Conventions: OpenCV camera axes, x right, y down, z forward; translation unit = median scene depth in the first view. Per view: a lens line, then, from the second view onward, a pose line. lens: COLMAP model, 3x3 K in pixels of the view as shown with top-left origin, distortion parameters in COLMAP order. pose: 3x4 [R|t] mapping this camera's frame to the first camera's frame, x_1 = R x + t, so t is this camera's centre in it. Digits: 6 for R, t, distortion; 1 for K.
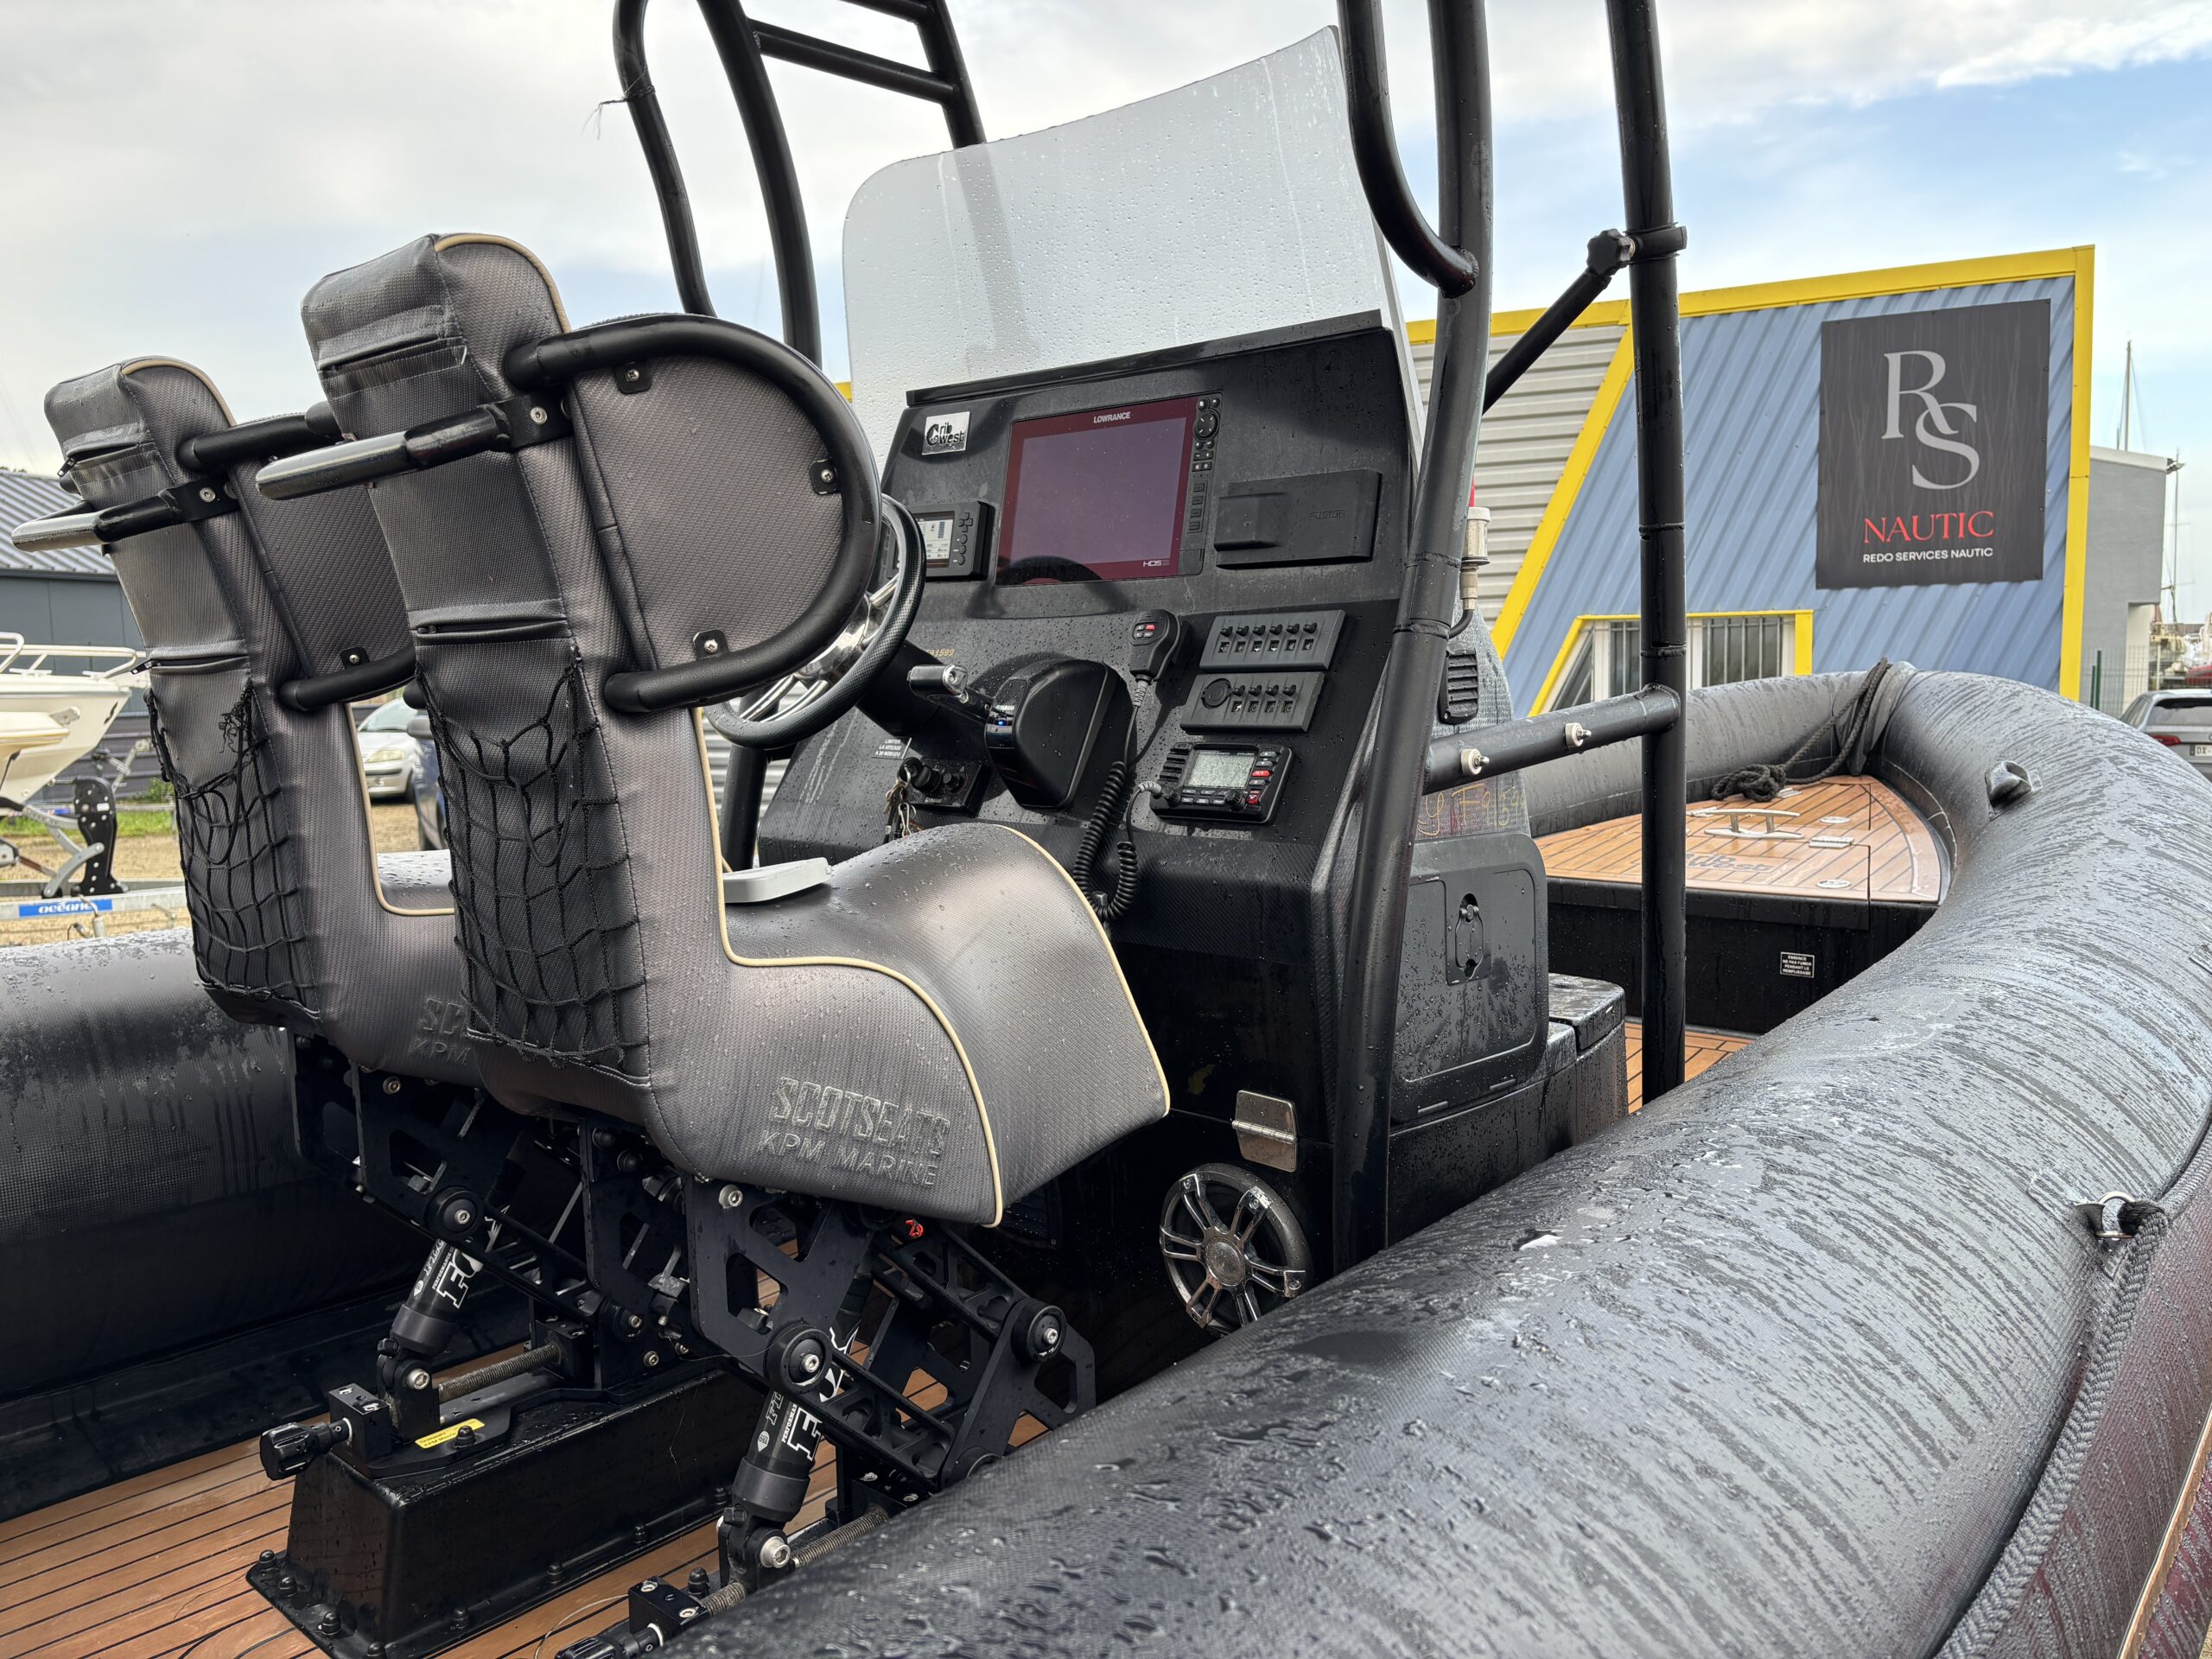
lens RADIAL K [[1656.2, 0, 1087.0], [0, 1656.2, 836.8], [0, 0, 1]] dist [0.081276, -0.111837]
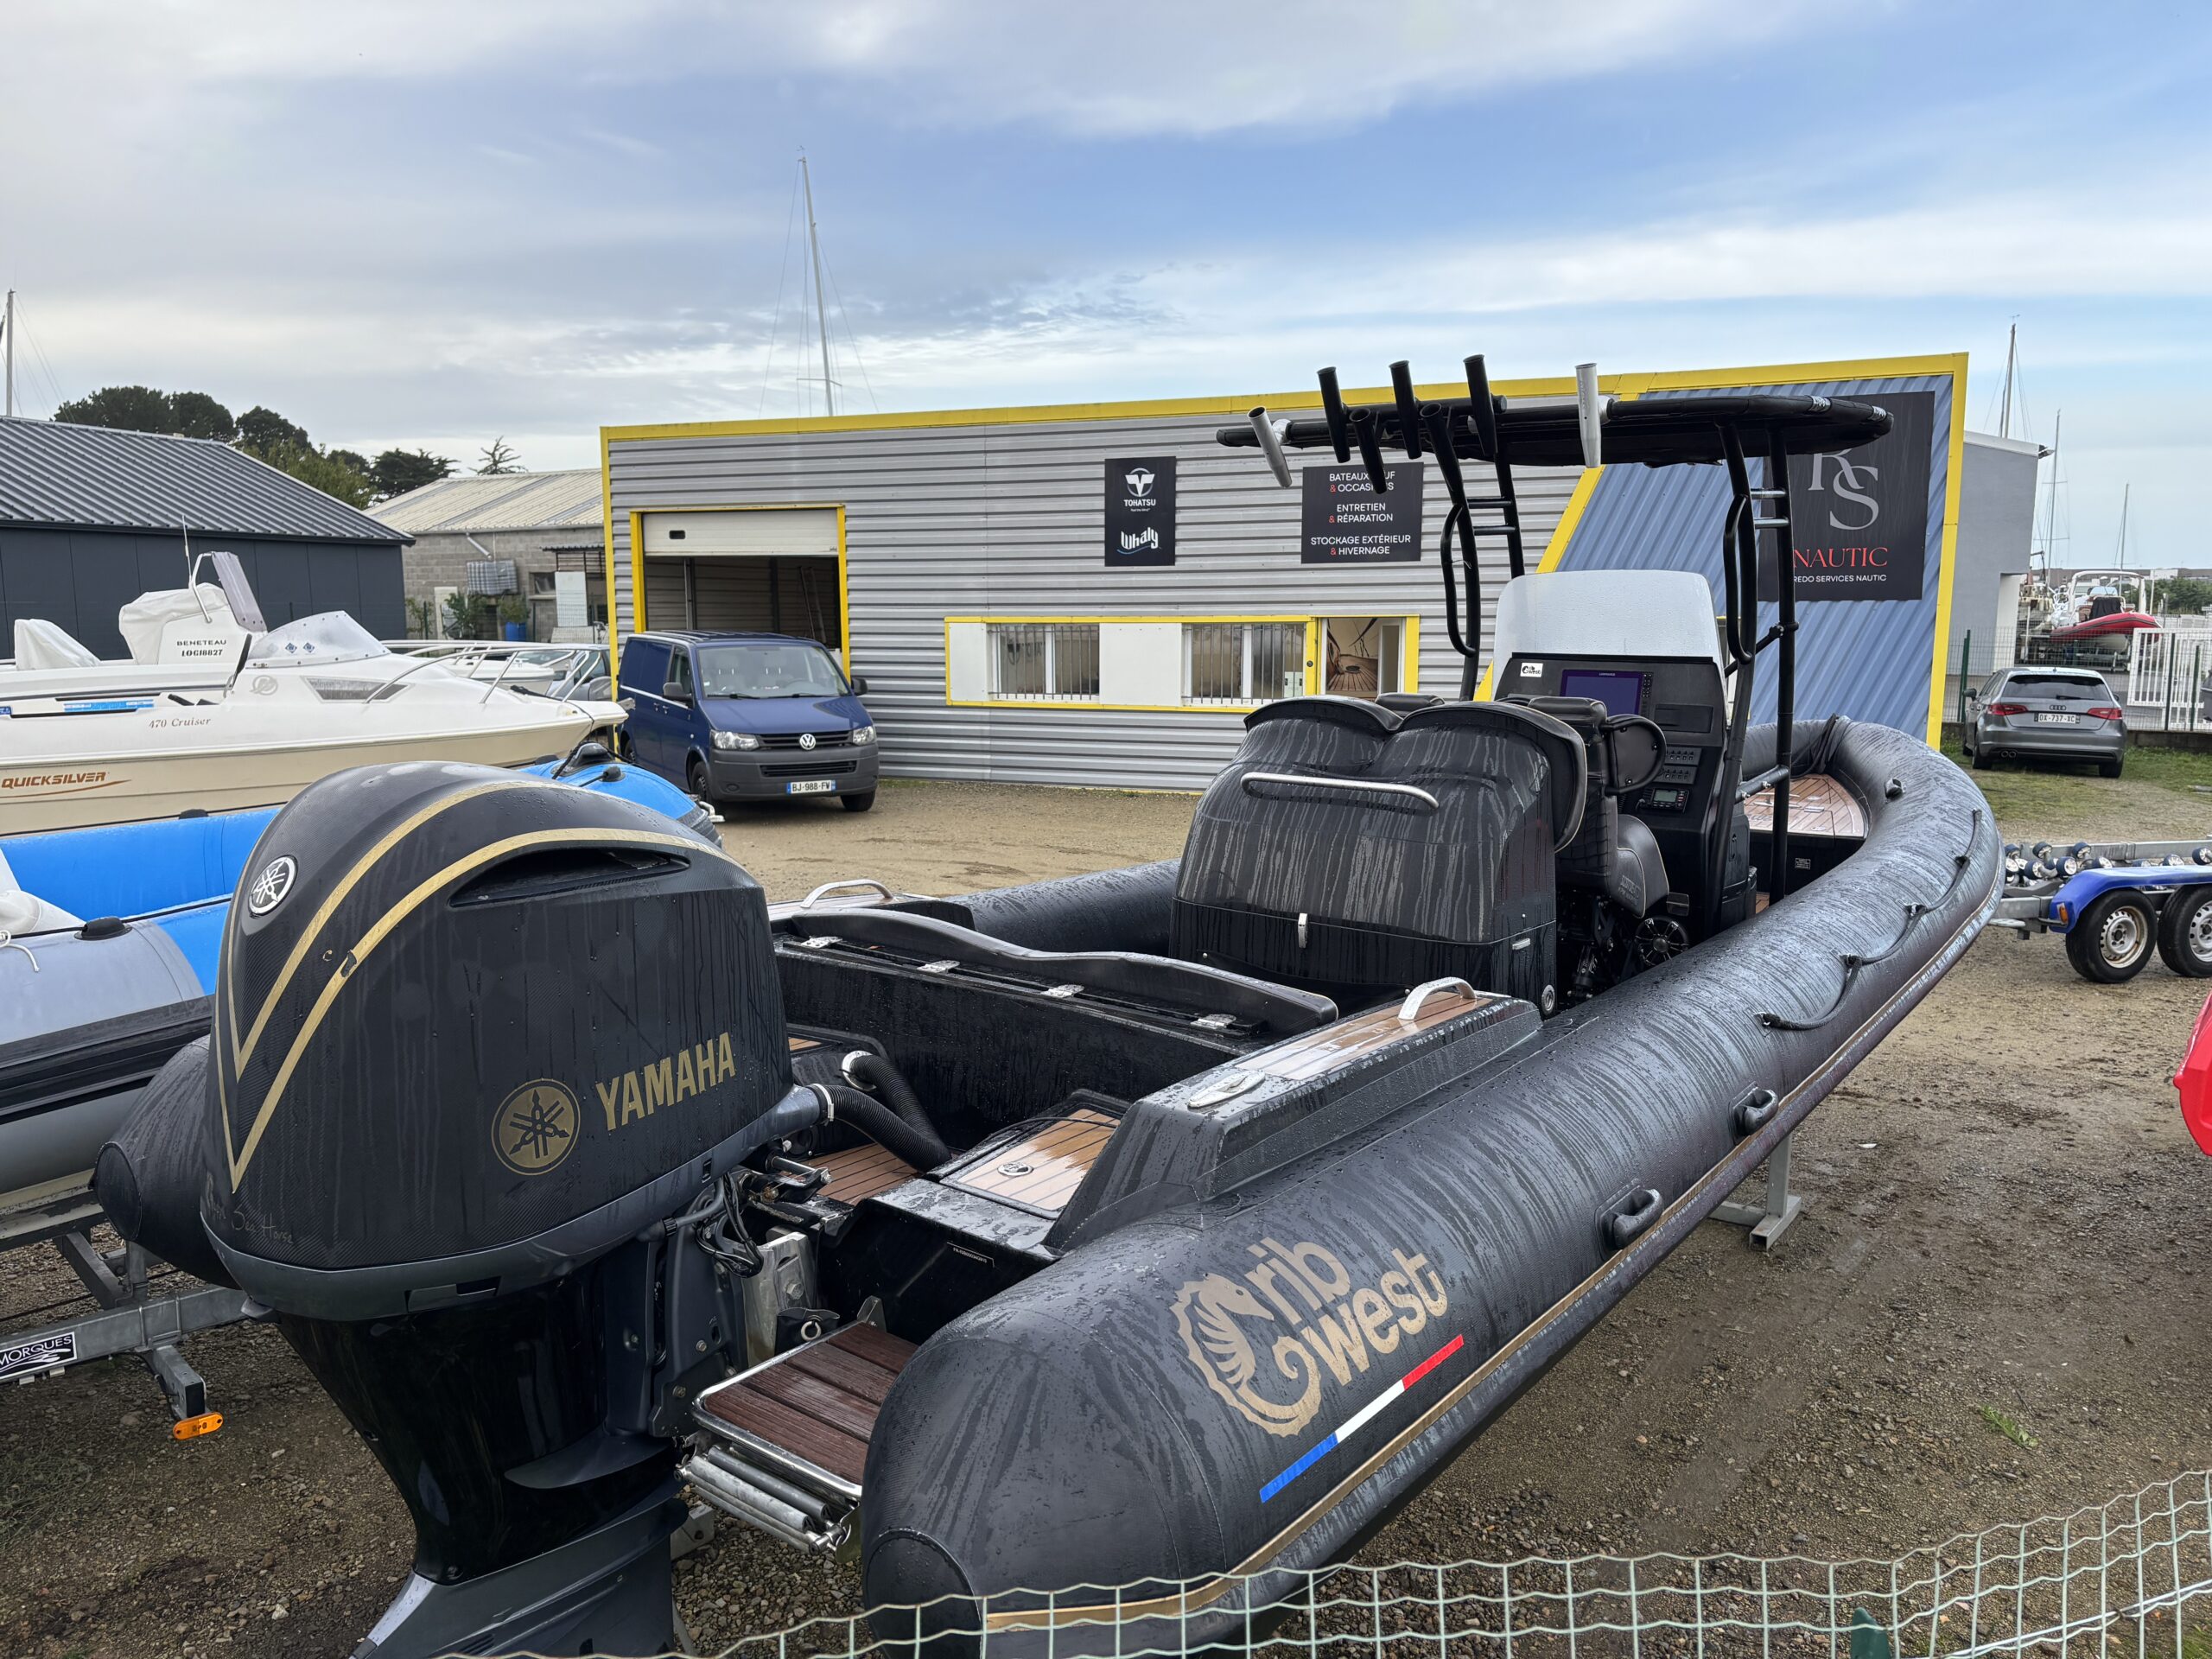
lens RADIAL K [[1667.3, 0, 1103.1], [0, 1667.3, 837.9], [0, 0, 1]] dist [0.062321, -0.064729]
pose [[0.997865, 0.005003, 0.065121, -0.183984], [-0.007749, 0.999088, 0.041989, -0.013068], [-0.064851, -0.042404, 0.996994, -0.332977]]
